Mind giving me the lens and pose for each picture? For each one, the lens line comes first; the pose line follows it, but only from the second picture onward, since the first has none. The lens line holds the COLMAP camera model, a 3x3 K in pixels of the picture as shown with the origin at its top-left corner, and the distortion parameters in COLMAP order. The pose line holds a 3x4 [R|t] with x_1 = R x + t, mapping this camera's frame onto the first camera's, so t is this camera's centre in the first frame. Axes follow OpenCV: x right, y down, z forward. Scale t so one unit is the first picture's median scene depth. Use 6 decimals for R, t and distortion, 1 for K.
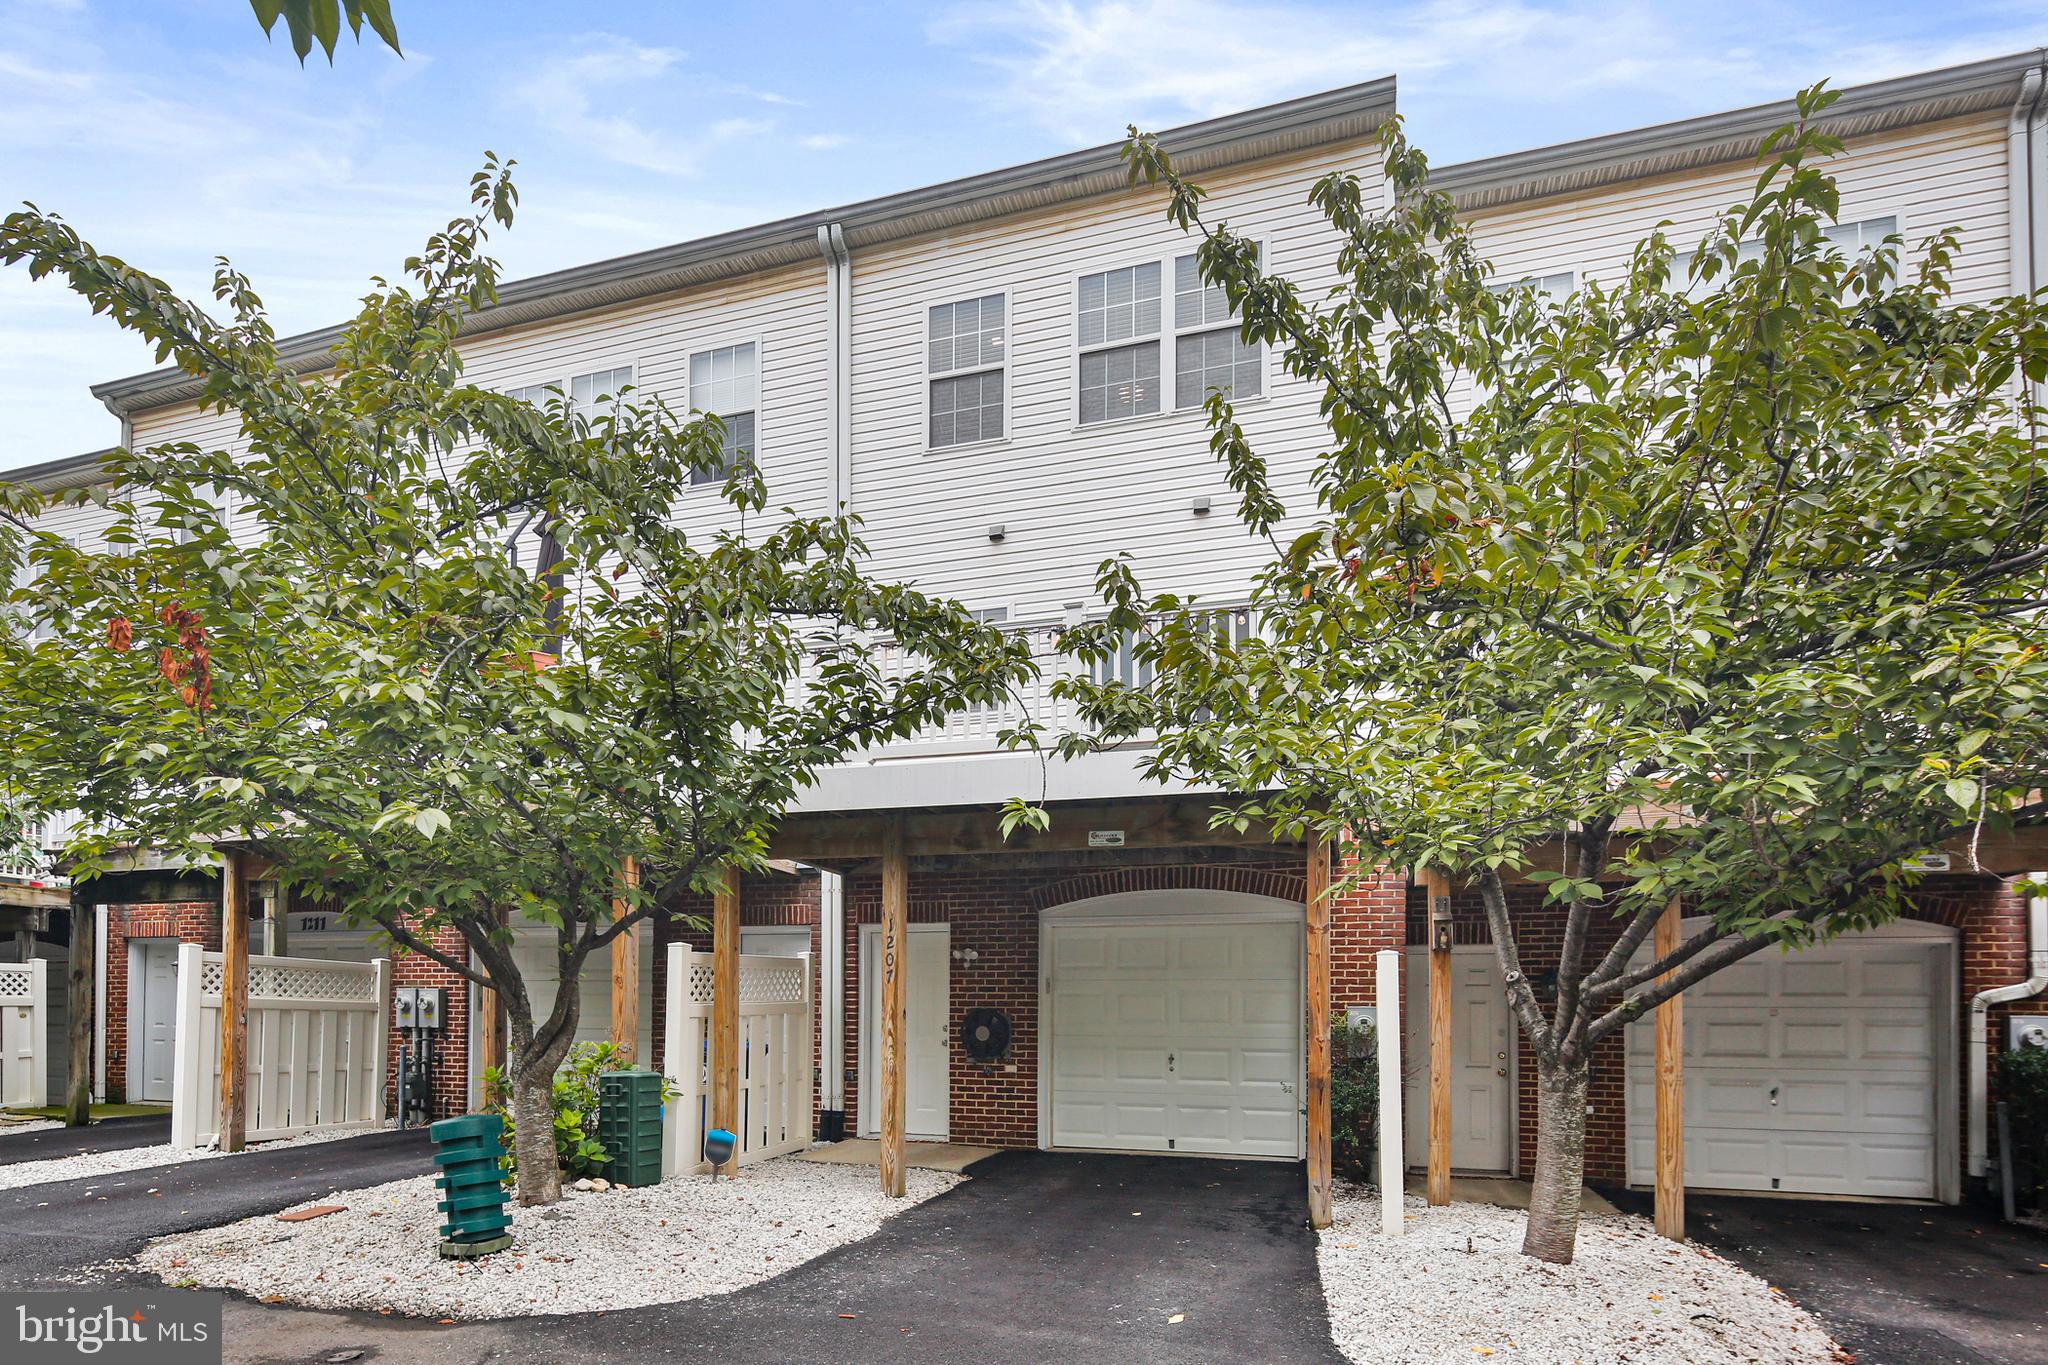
lens RADIAL K [[1031.2, 0, 981.2], [0, 1031.2, 674.2], [0, 0, 1]] dist [-0.000671, -0.001025]
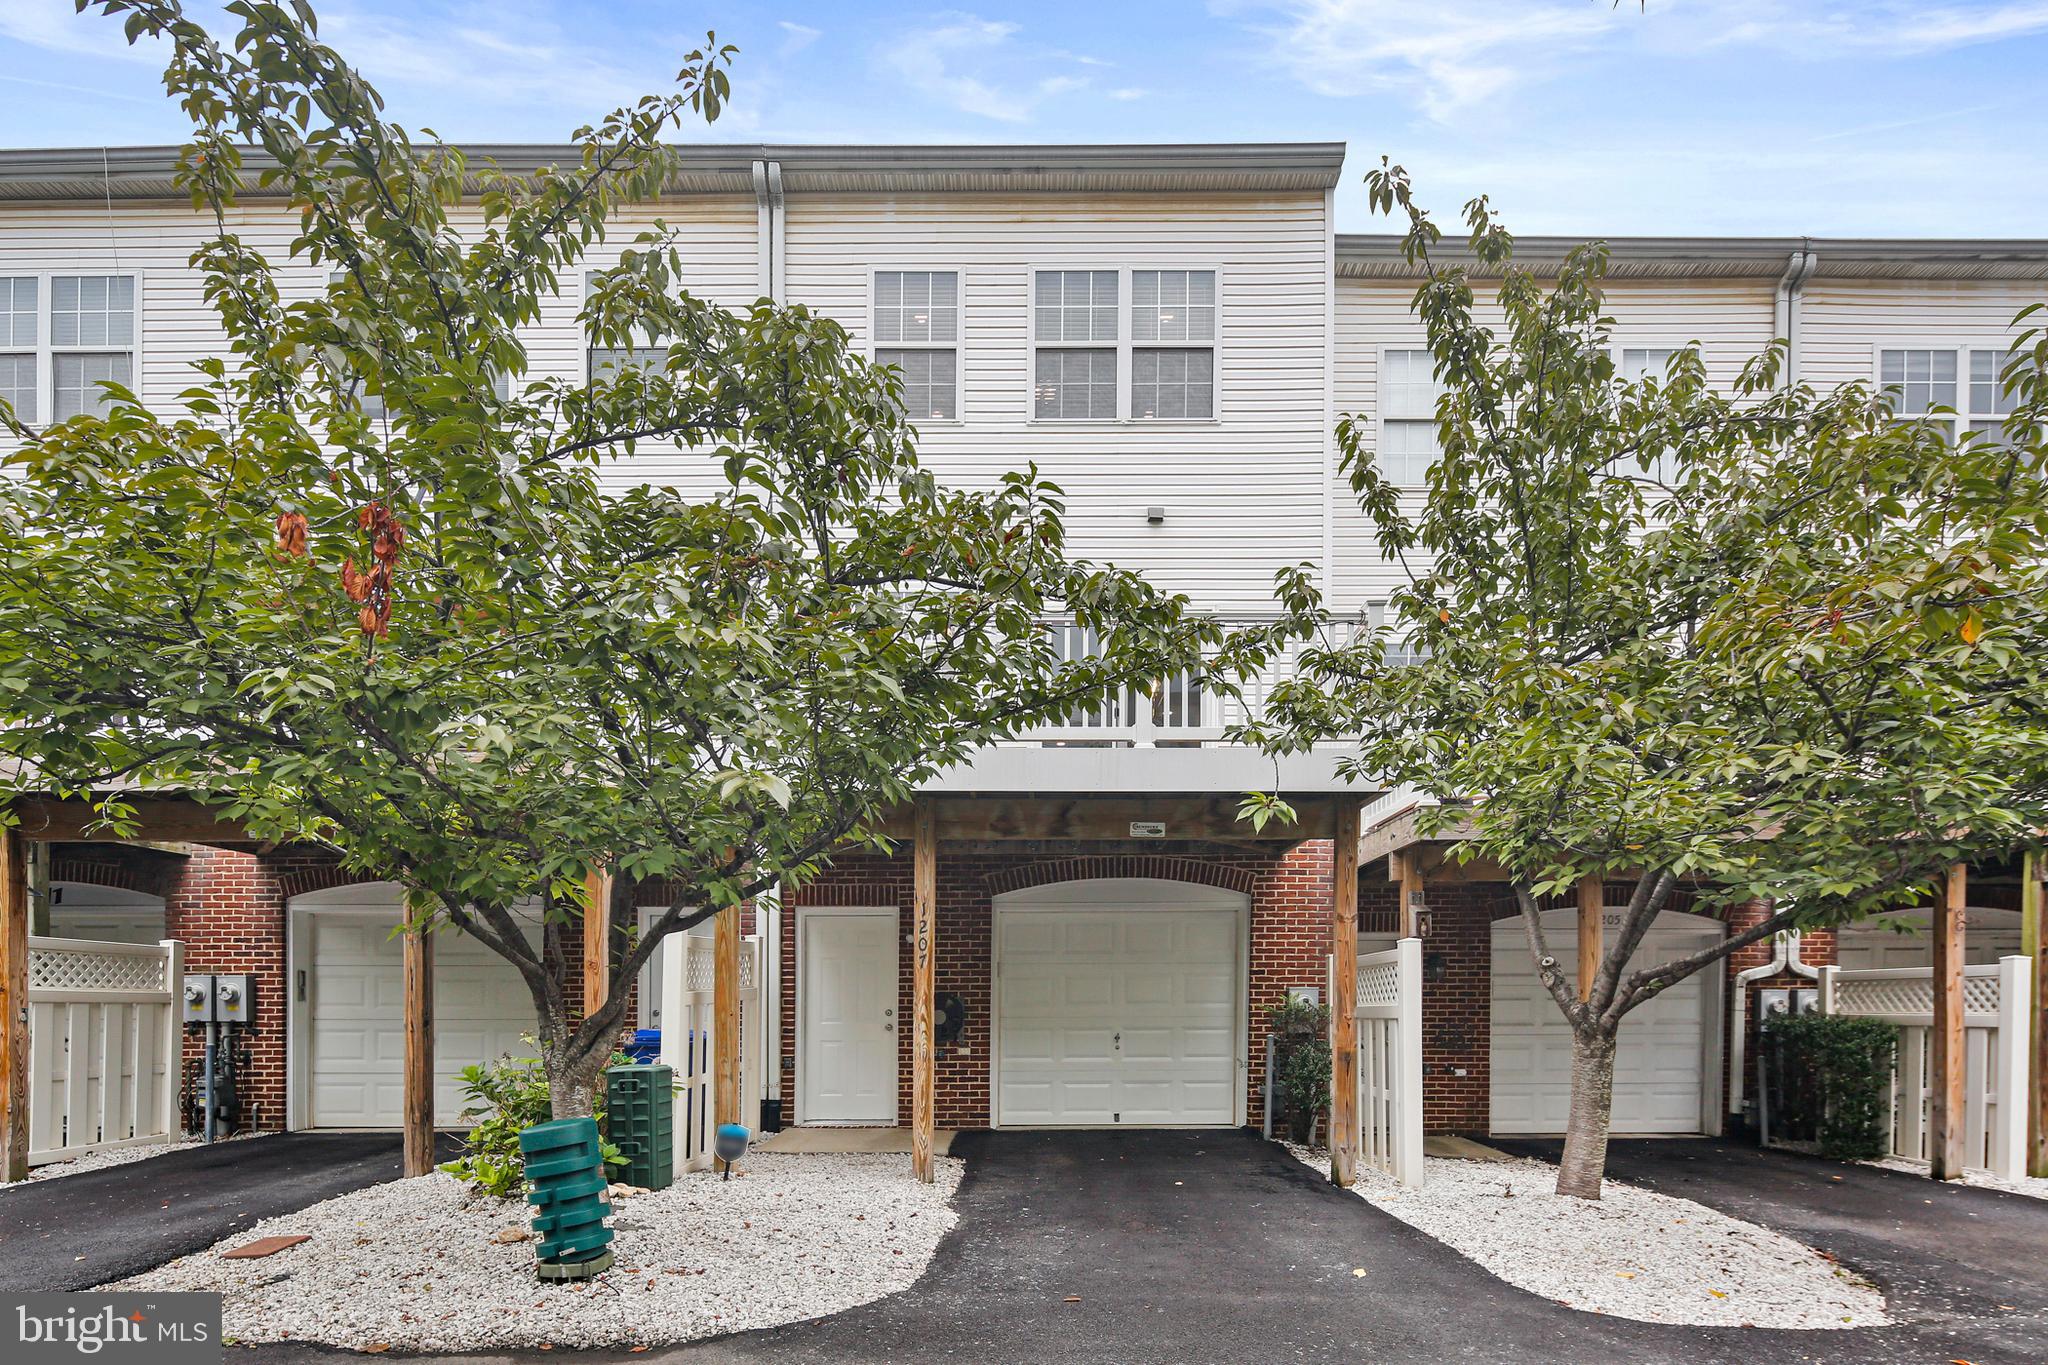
lens RADIAL K [[1031.2, 0, 986.9], [0, 1031.2, 686.2], [0, 0, 1]] dist [-0.000671, -0.001025]
pose [[0.955341, 0.074051, 0.286078, -0.257850], [-0.081842, 0.996527, 0.015355, 0.009670], [-0.283948, -0.038083, 0.958083, 0.040924]]
